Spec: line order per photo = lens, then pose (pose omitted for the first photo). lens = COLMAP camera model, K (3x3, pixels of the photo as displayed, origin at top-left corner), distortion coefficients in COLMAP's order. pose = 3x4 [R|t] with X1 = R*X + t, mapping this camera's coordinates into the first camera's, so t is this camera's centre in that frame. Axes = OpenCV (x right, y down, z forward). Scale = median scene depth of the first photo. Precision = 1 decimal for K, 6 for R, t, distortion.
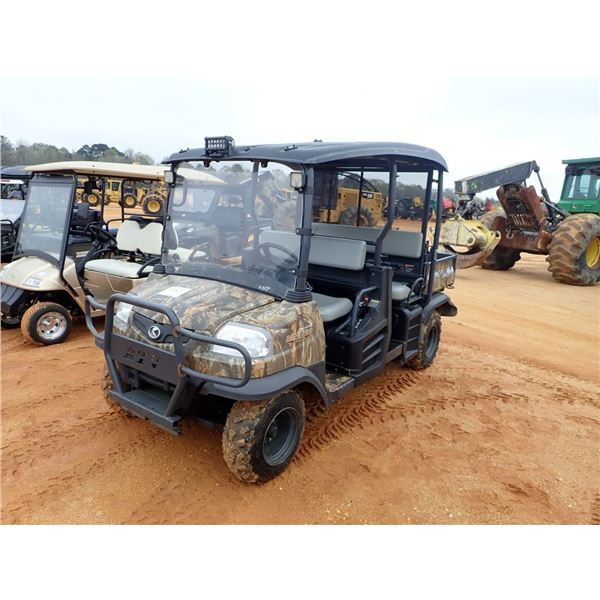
lens RADIAL K [[447.5, 0, 296.5], [0, 447.5, 298.0], [0, 0, 1]] dist [0.012609, -0.006155]
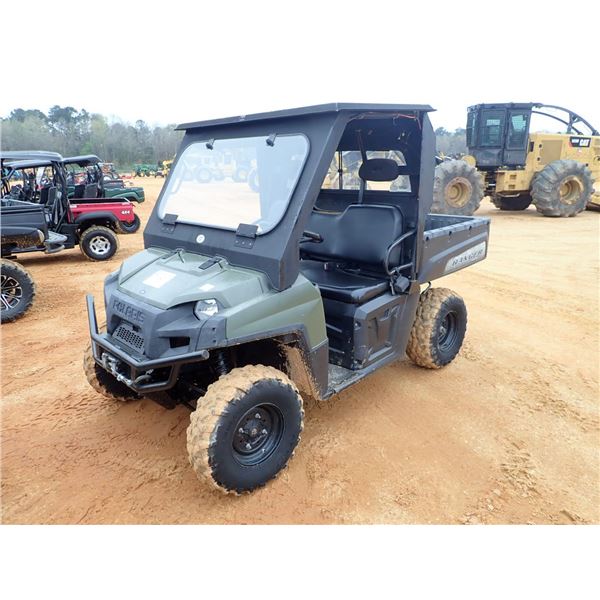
lens RADIAL K [[447.5, 0, 296.5], [0, 447.5, 298.0], [0, 0, 1]] dist [0.012609, -0.006155]
pose [[0.965345, 0.007381, -0.260871, -0.053457], [0.011791, 0.997346, 0.071851, -0.072494], [0.260709, -0.072437, 0.962696, 0.324722]]
